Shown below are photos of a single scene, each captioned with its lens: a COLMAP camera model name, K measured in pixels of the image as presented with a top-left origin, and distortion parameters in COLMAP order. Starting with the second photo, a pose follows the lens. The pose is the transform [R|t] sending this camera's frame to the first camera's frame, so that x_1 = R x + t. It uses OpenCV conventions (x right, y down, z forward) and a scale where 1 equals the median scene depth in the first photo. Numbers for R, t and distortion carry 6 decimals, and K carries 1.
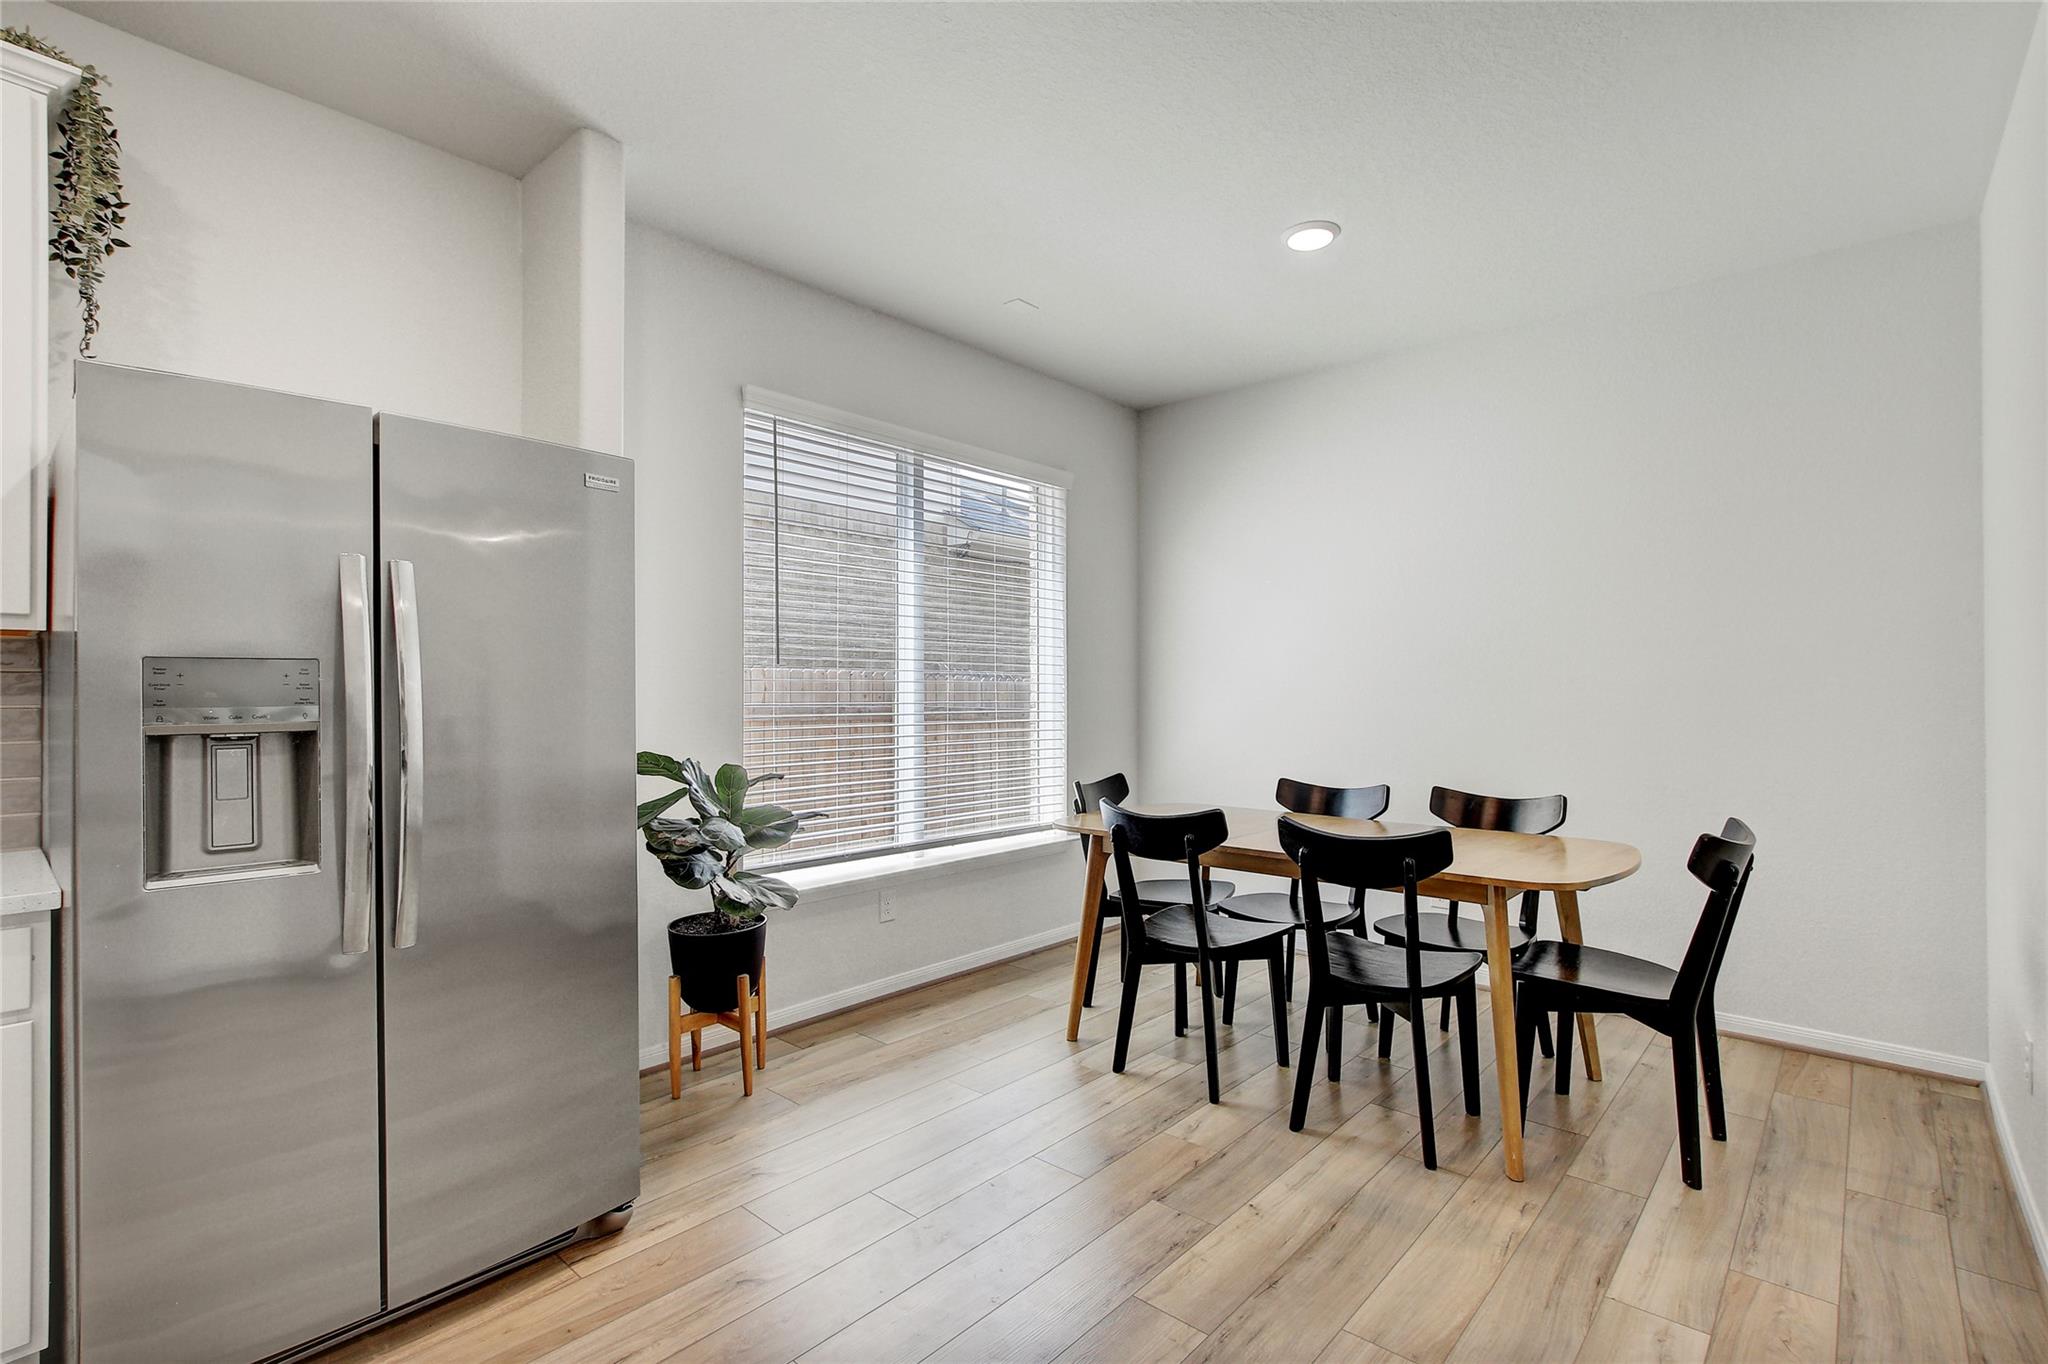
lens RADIAL K [[946.2, 0, 1017.5], [0, 946.2, 686.0], [0, 0, 1]] dist [-0.004636, -0.001210]
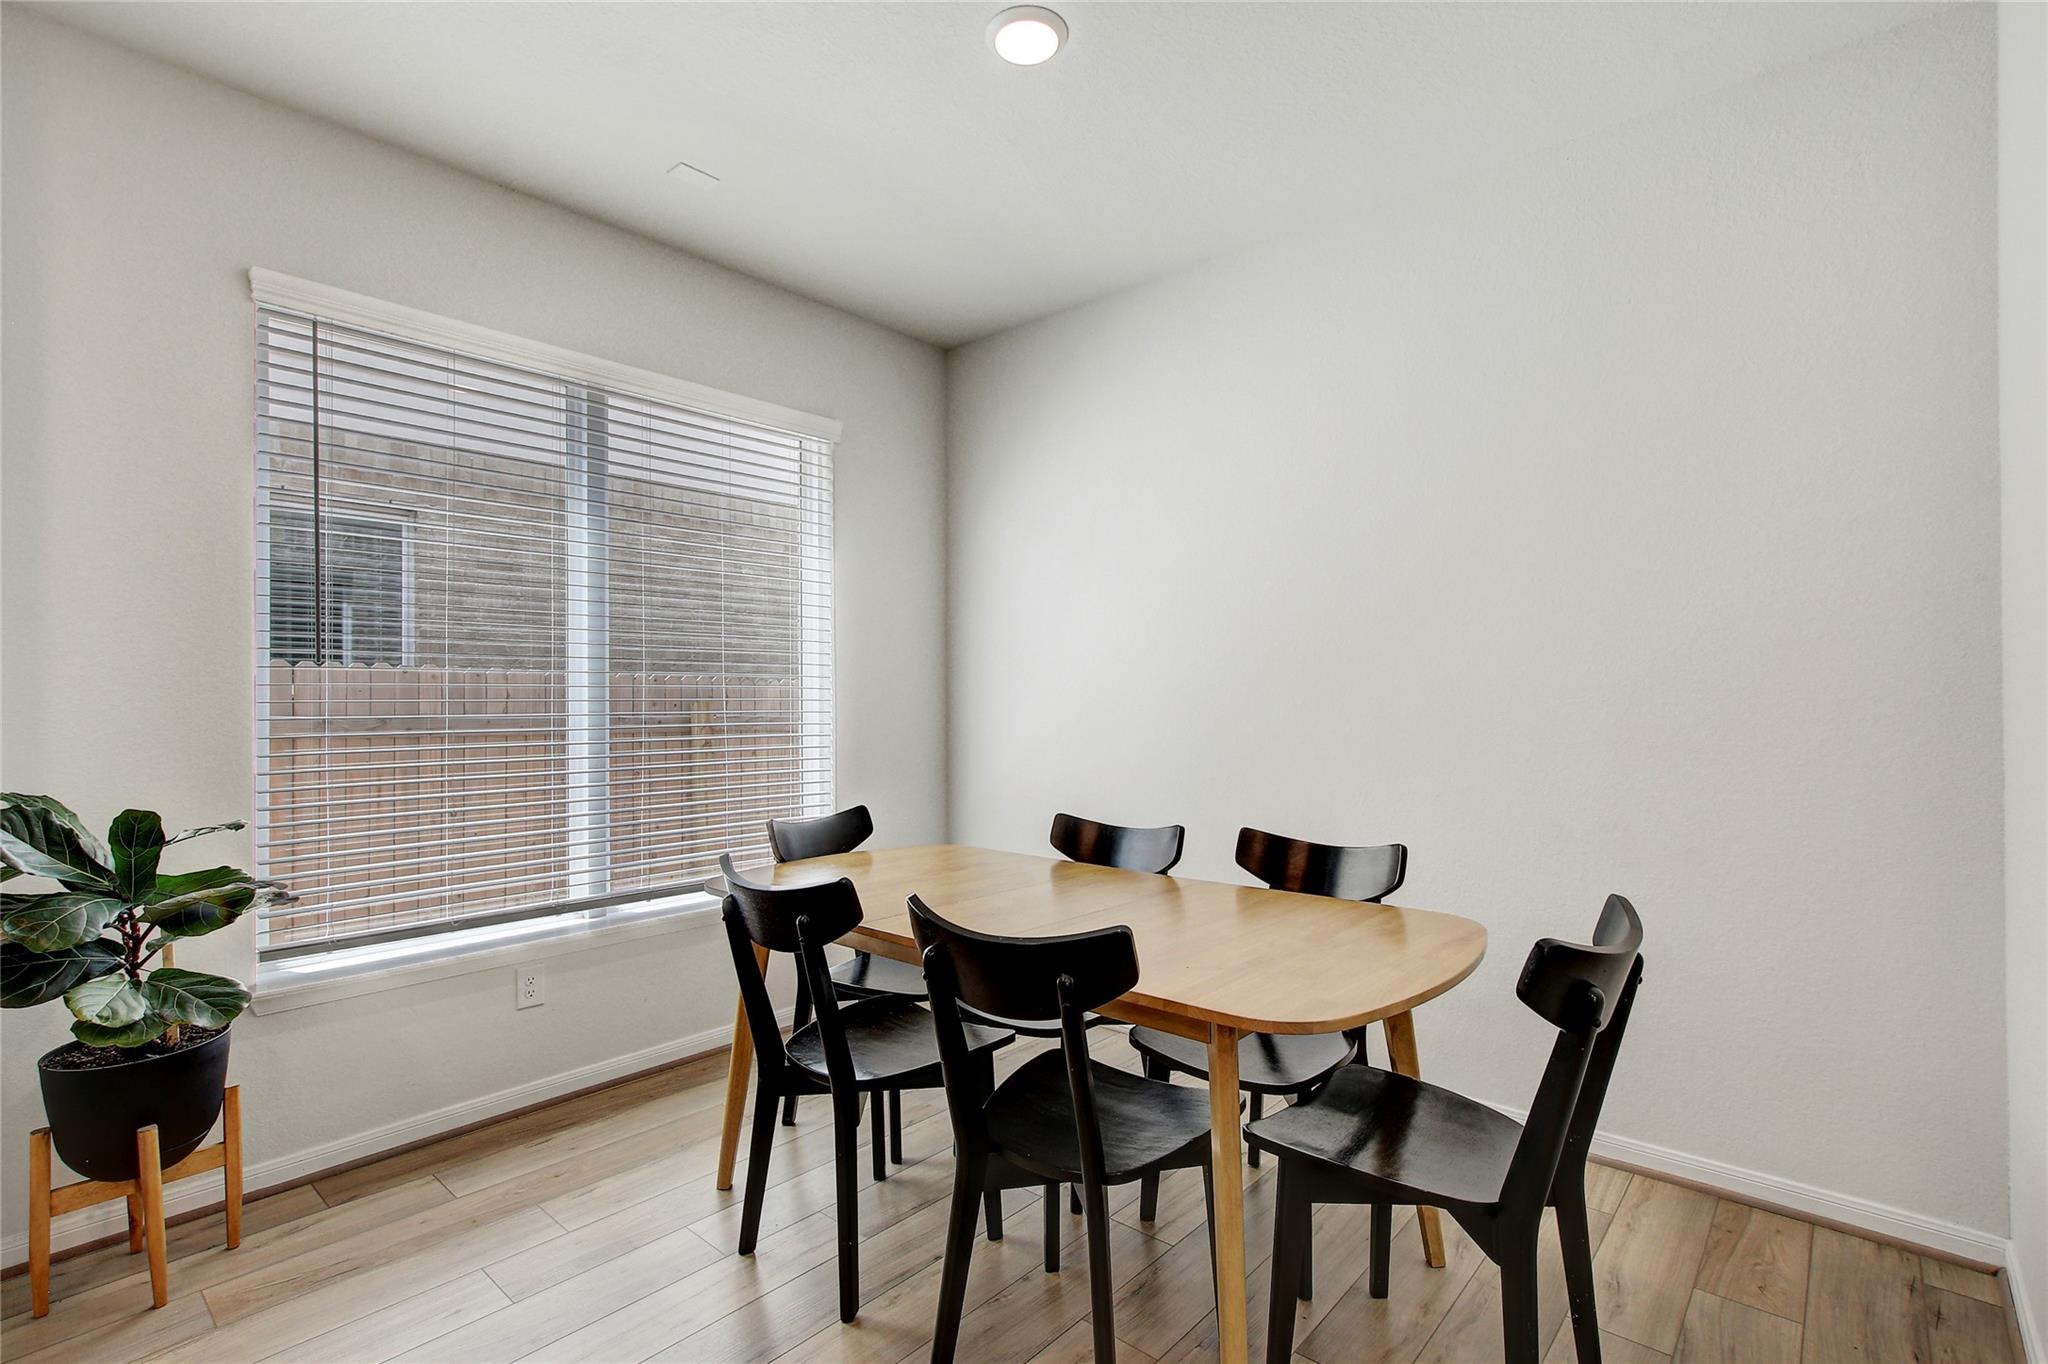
lens RADIAL K [[946.2, 0, 1010.6], [0, 946.2, 692.9], [0, 0, 1]] dist [-0.004636, -0.001210]
pose [[0.999952, -0.005759, 0.007878, 0.264173], [0.005750, 0.999983, 0.001141, 0.002303], [-0.007884, -0.001096, 0.999968, 0.281201]]
